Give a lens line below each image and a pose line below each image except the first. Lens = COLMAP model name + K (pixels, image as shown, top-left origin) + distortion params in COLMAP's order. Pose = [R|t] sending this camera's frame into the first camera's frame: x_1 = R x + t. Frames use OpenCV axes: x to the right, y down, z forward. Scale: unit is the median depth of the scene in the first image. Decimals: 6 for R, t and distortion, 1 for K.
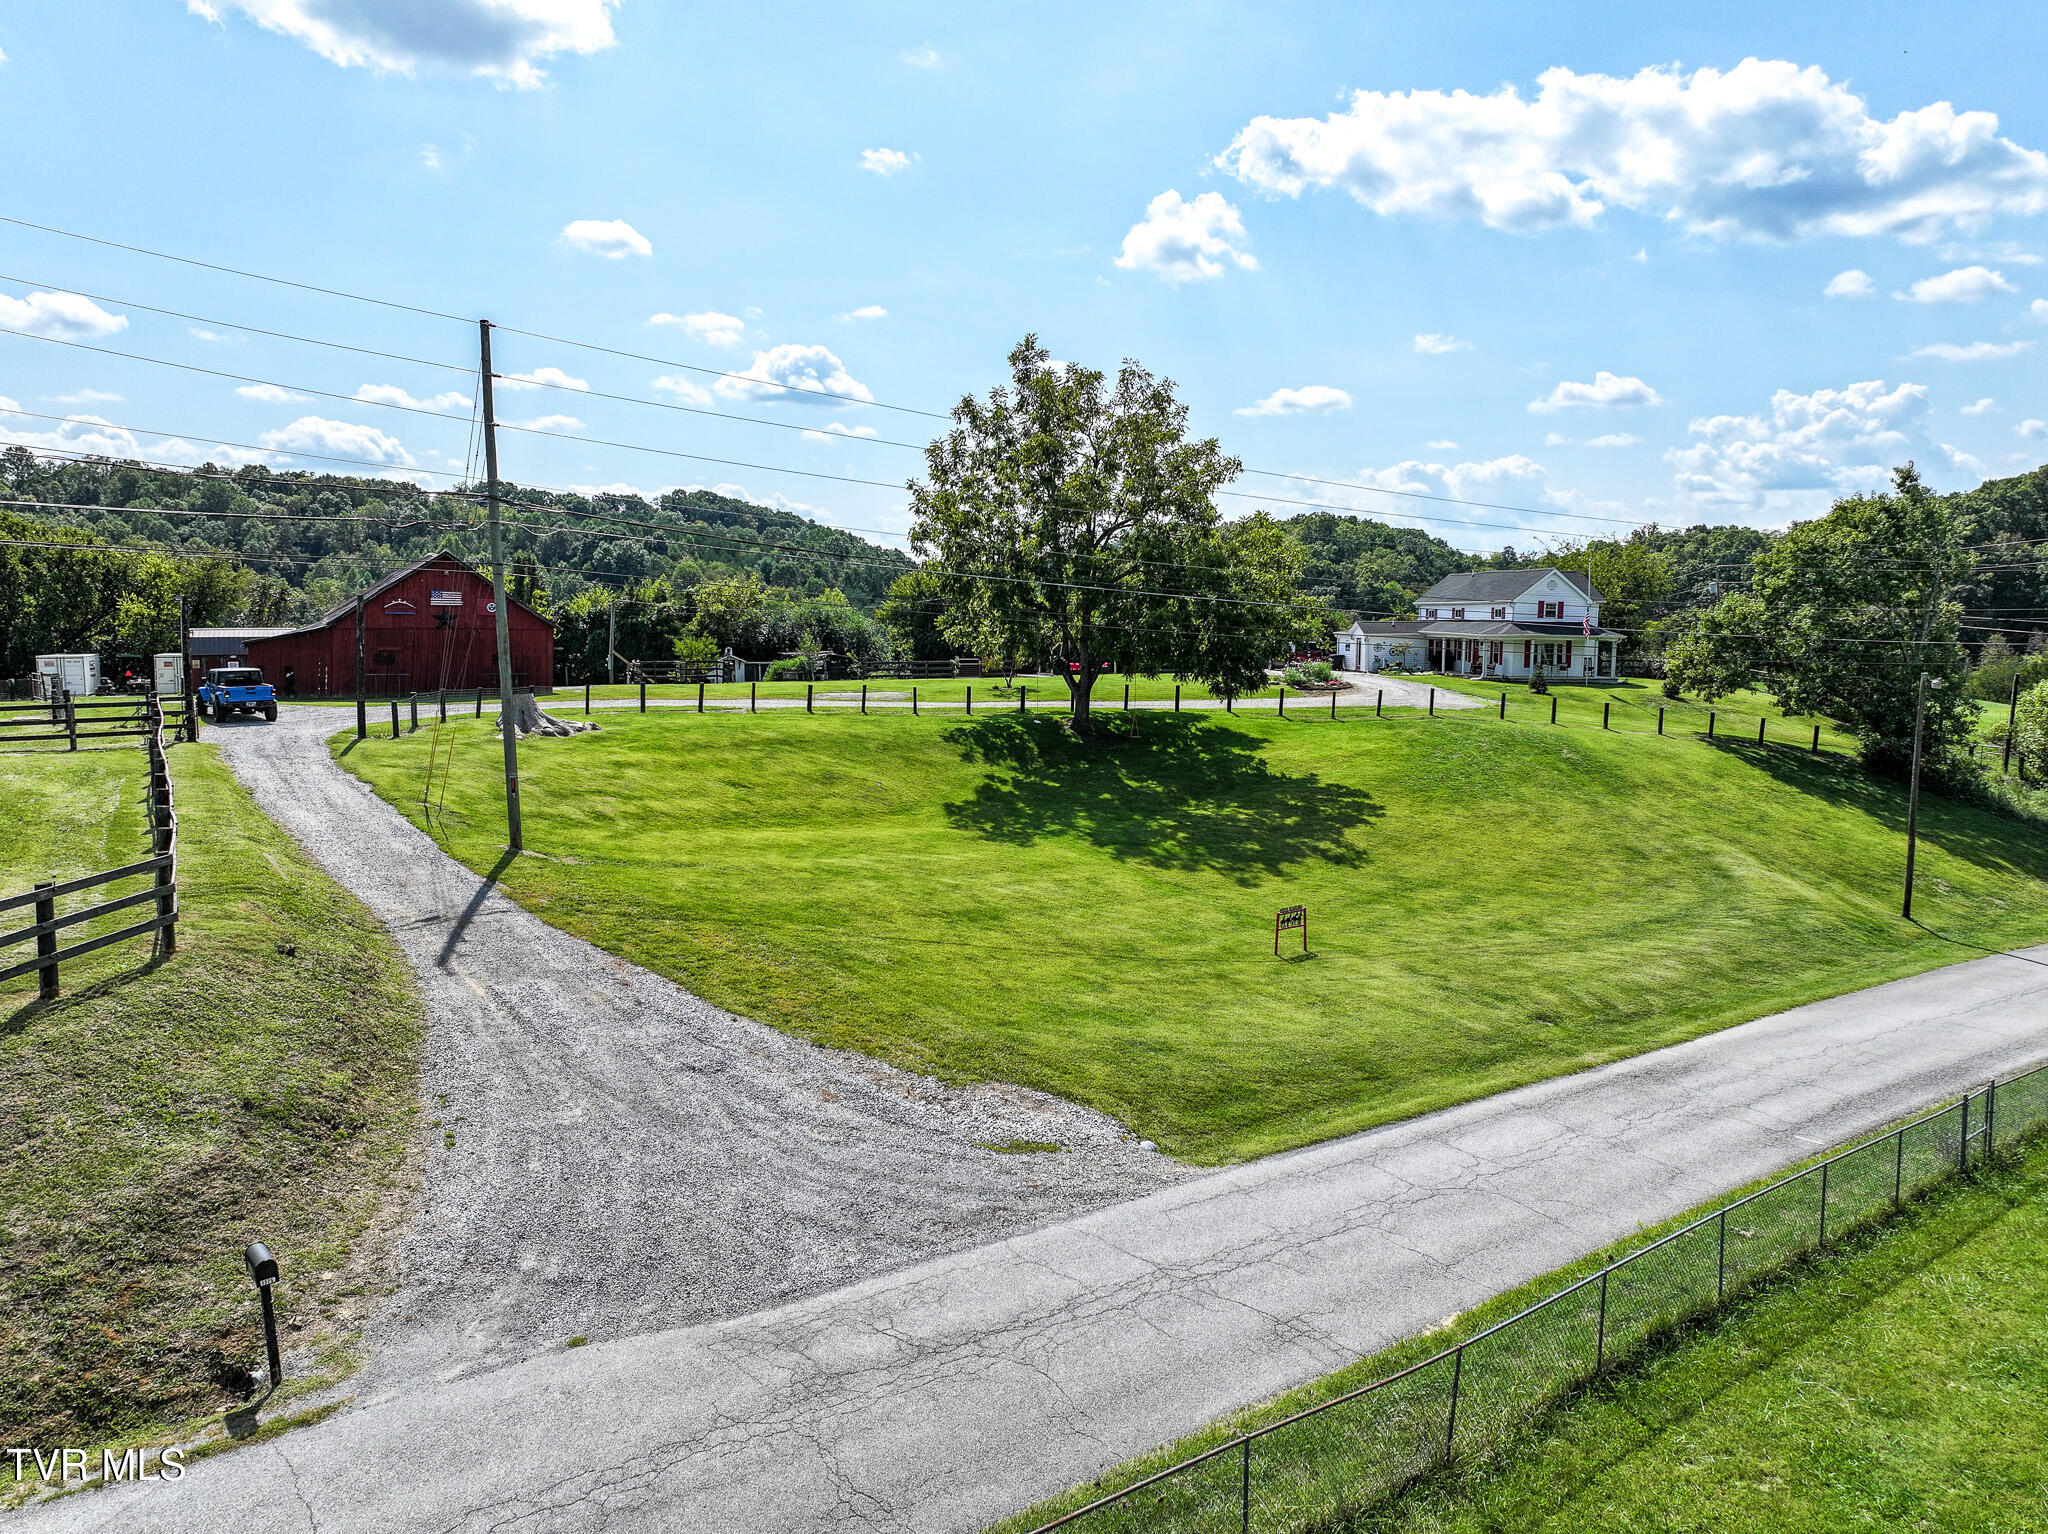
lens RADIAL K [[1447.2, 0, 1030.7], [0, 1447.2, 768.9], [0, 0, 1]] dist [0.014842, -0.001748]
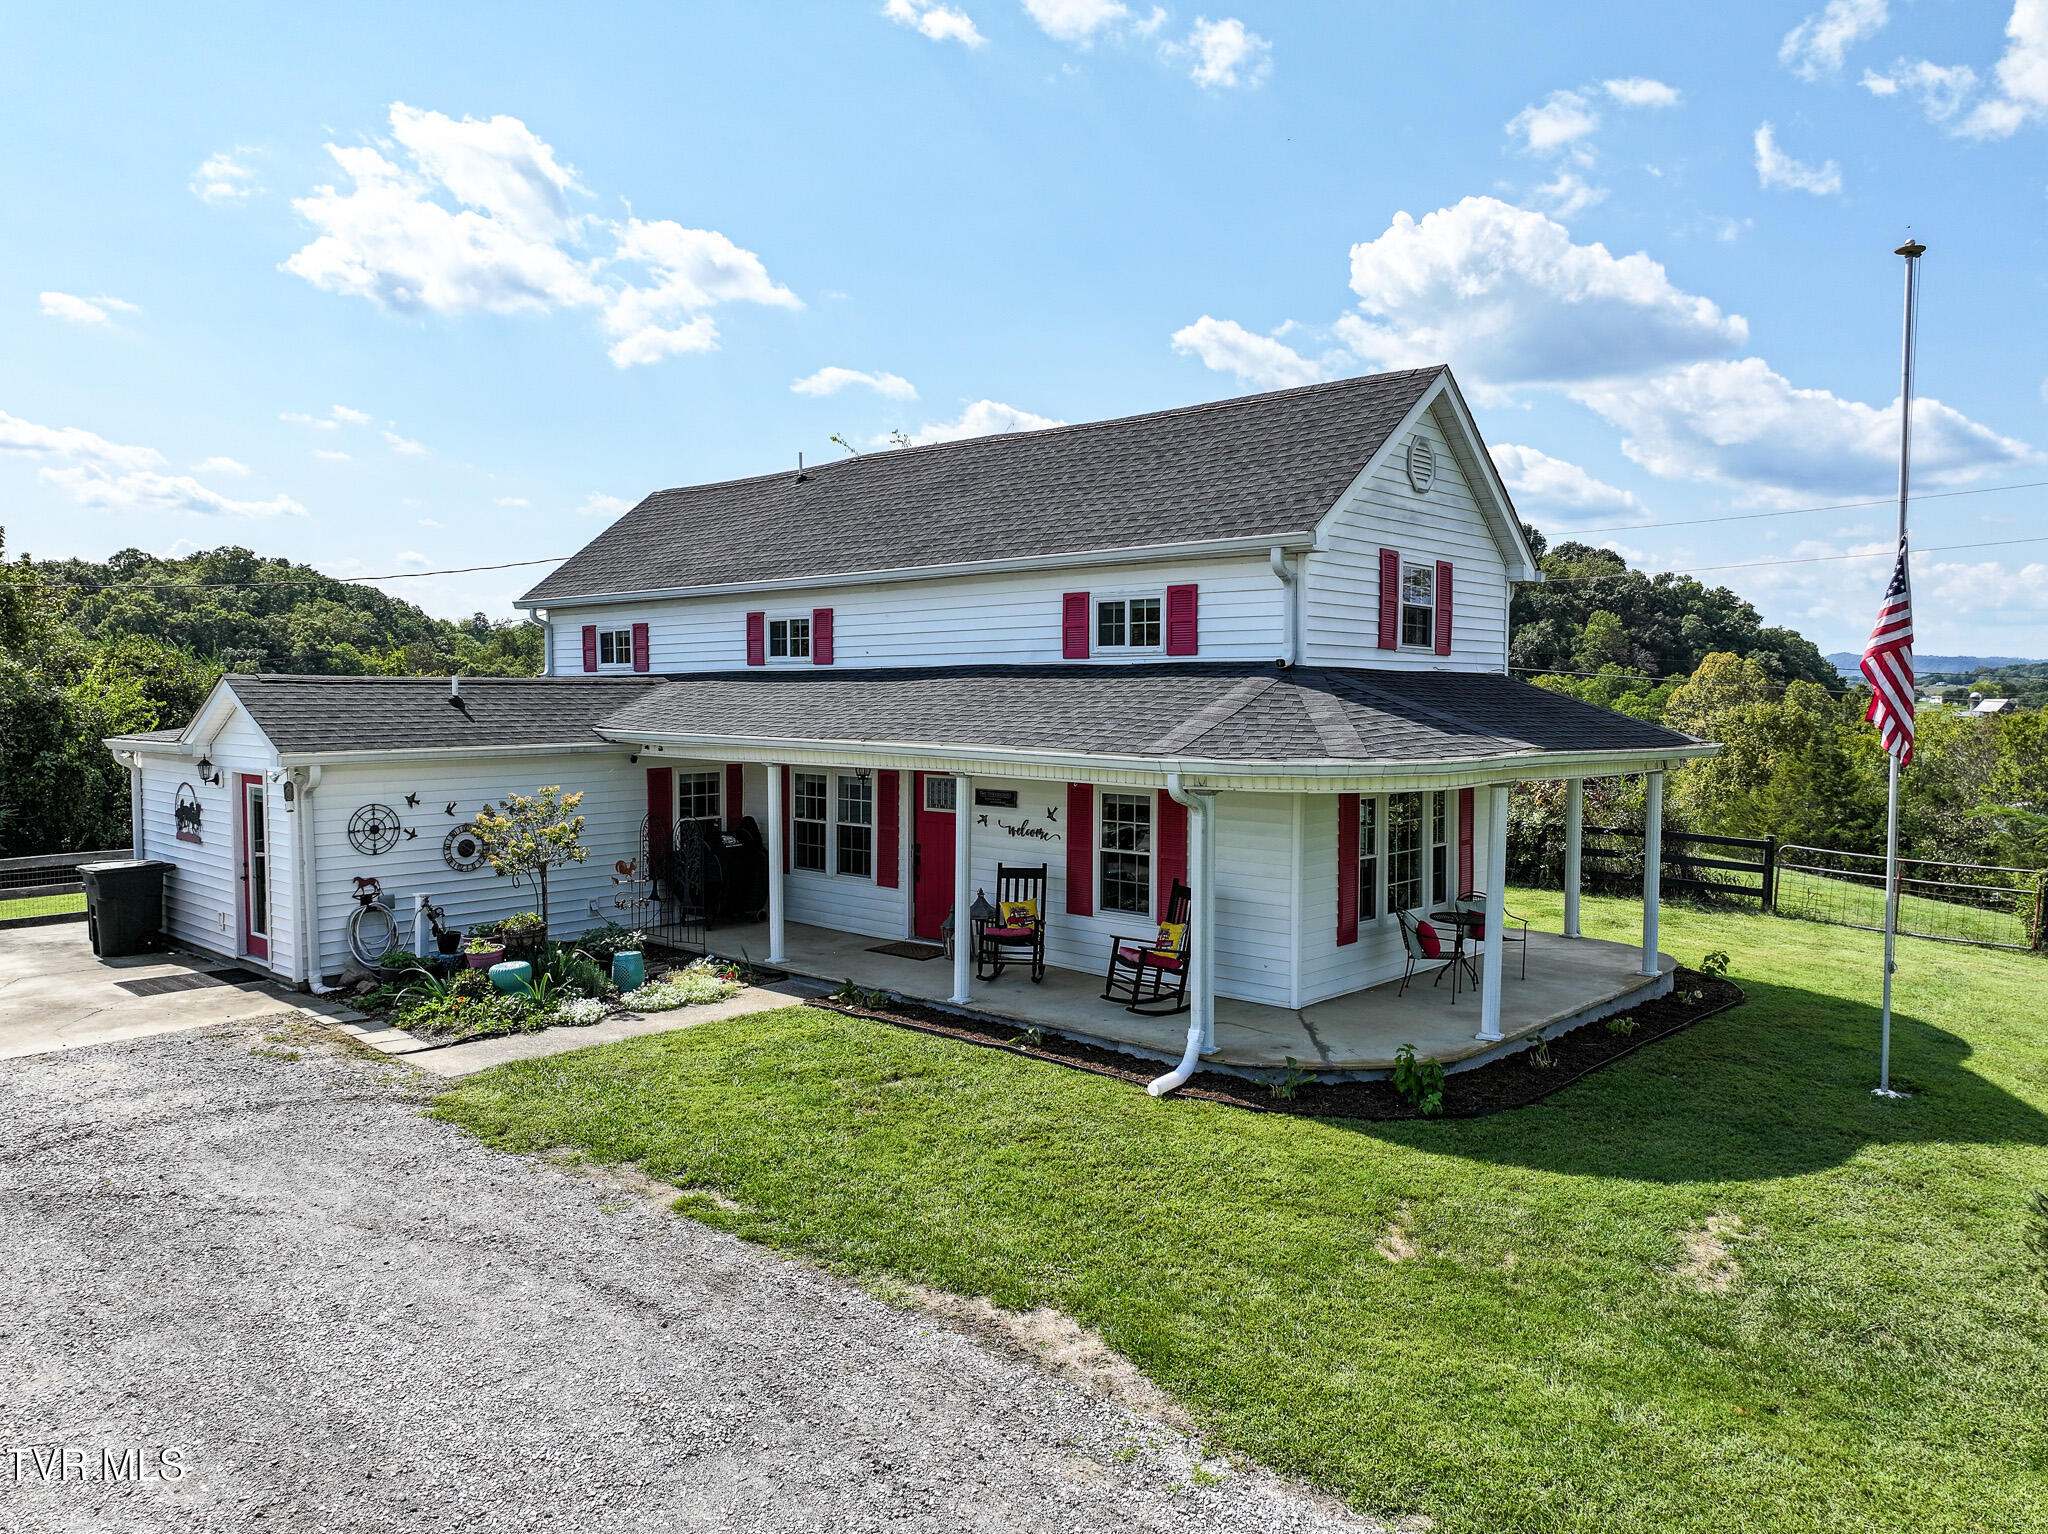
lens RADIAL K [[1441.7, 0, 1024.0], [0, 1441.7, 767.0], [0, 0, 1]] dist [0.008900, 0.004563]
pose [[0.774519, -0.037944, 0.631411, 0.281941], [0.071249, 0.997080, -0.027479, -0.118965], [-0.628525, 0.066270, 0.774961, 1.204147]]
